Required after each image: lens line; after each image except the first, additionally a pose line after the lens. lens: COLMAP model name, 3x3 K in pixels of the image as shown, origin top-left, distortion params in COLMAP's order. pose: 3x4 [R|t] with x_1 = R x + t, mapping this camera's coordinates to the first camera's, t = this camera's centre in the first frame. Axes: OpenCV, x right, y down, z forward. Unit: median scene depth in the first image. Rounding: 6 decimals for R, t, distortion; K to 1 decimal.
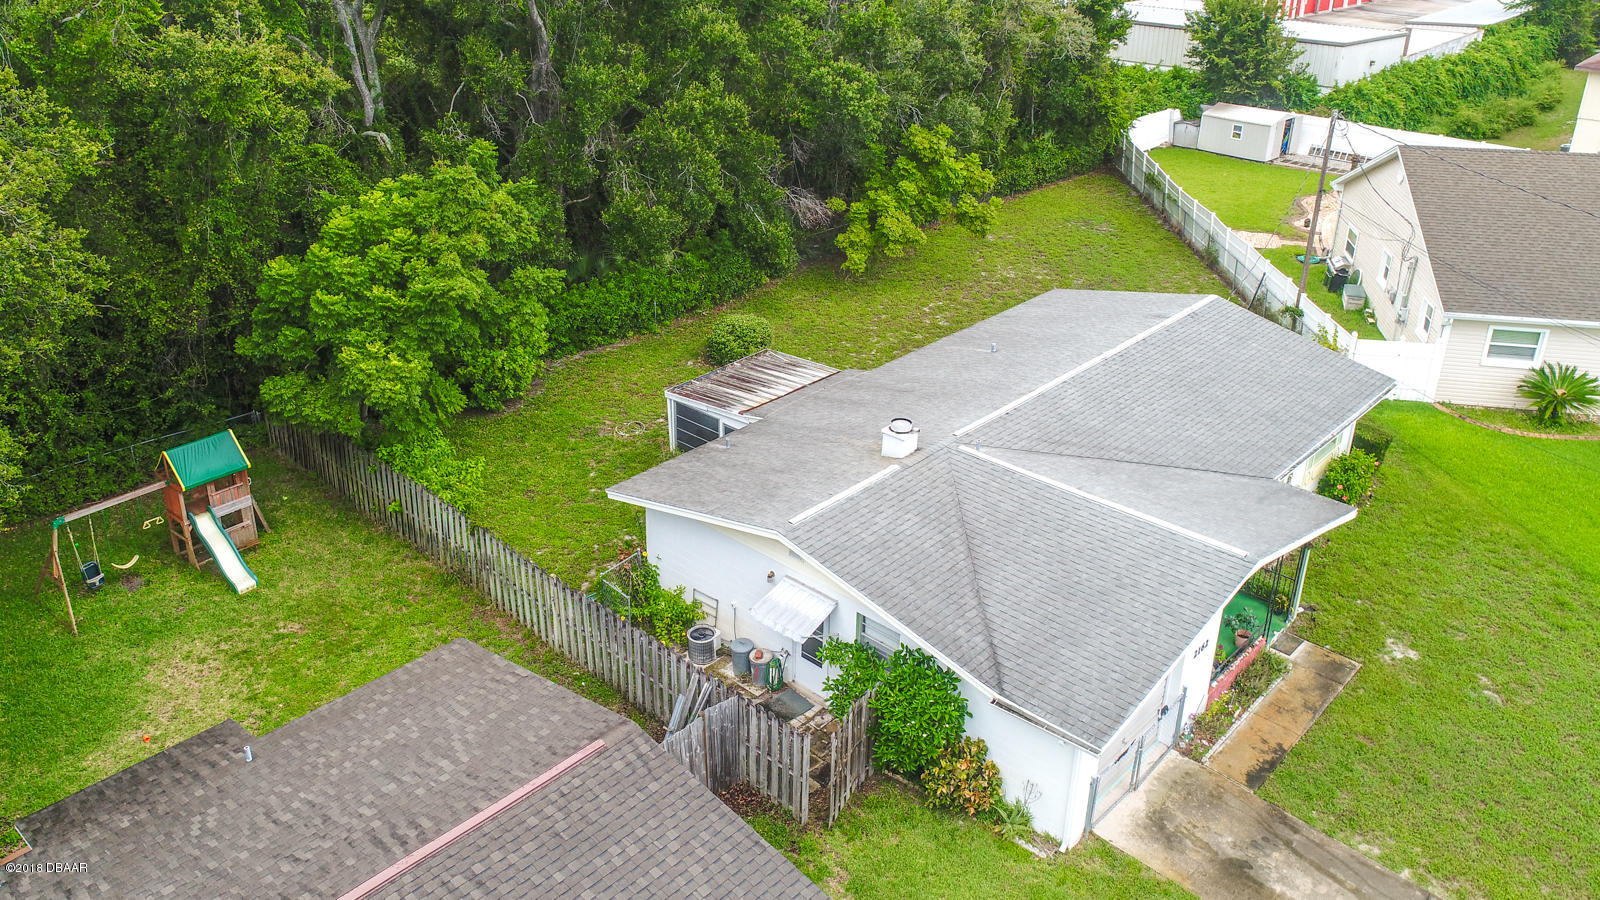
lens RADIAL K [[1308.1, 0, 826.5], [0, 1308.1, 451.3], [0, 0, 1]] dist [-0.015056, -0.007336]
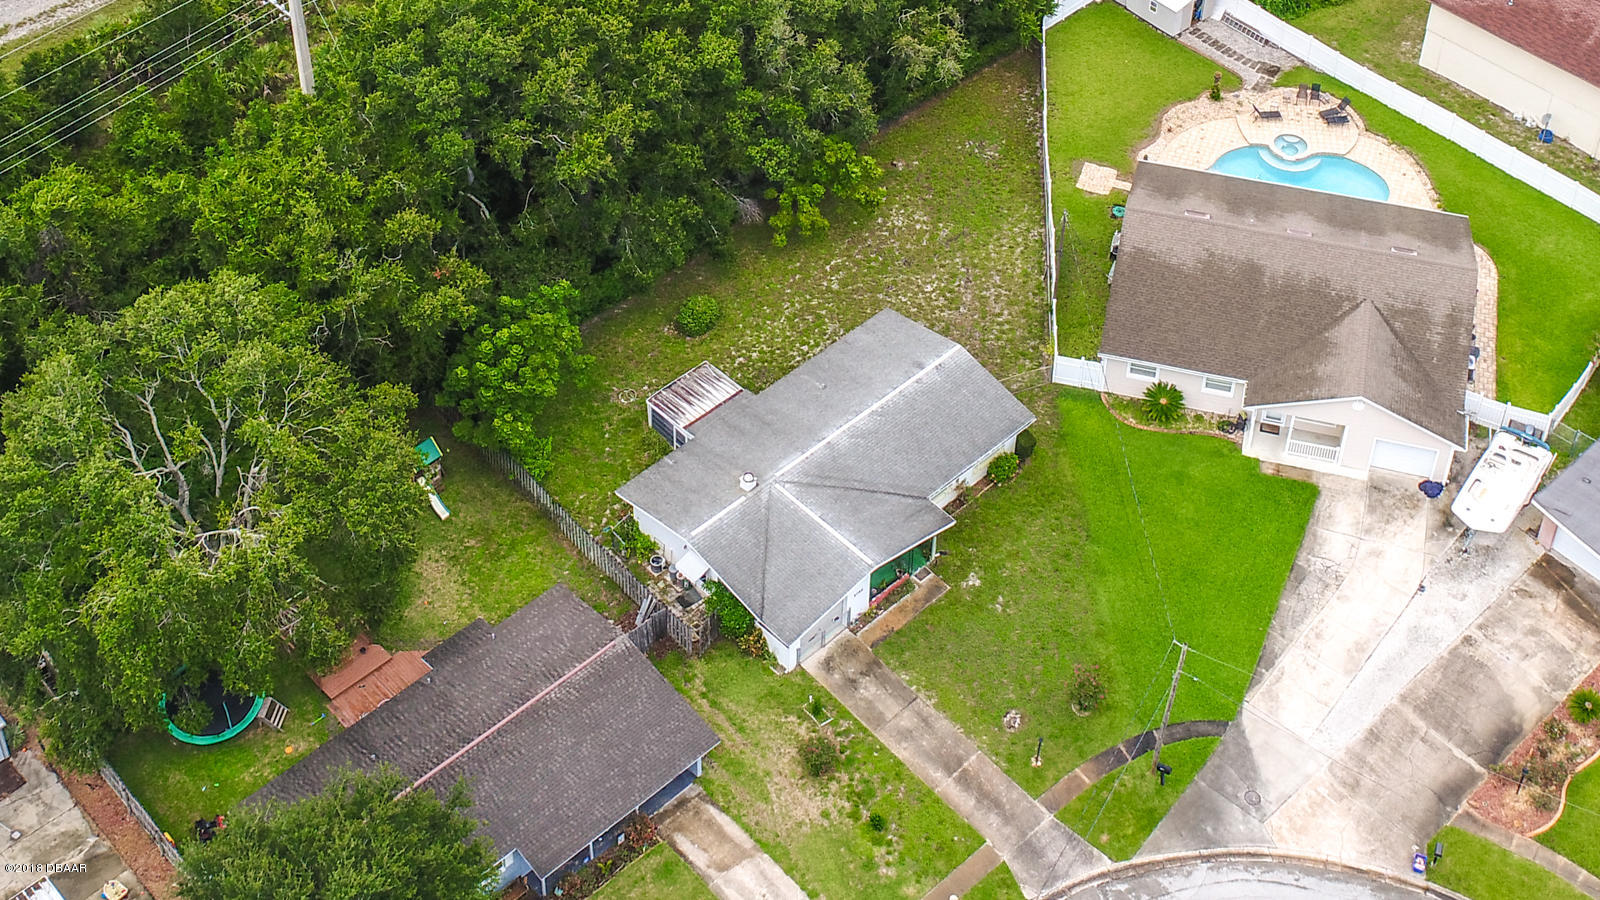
lens RADIAL K [[1308.1, 0, 826.5], [0, 1308.1, 451.3], [0, 0, 1]] dist [-0.015056, -0.007336]
pose [[0.998333, 0.057029, 0.008871, 0.166335], [-0.057469, 0.968087, 0.243937, -0.608334], [0.005324, -0.244040, 0.969751, -1.140376]]
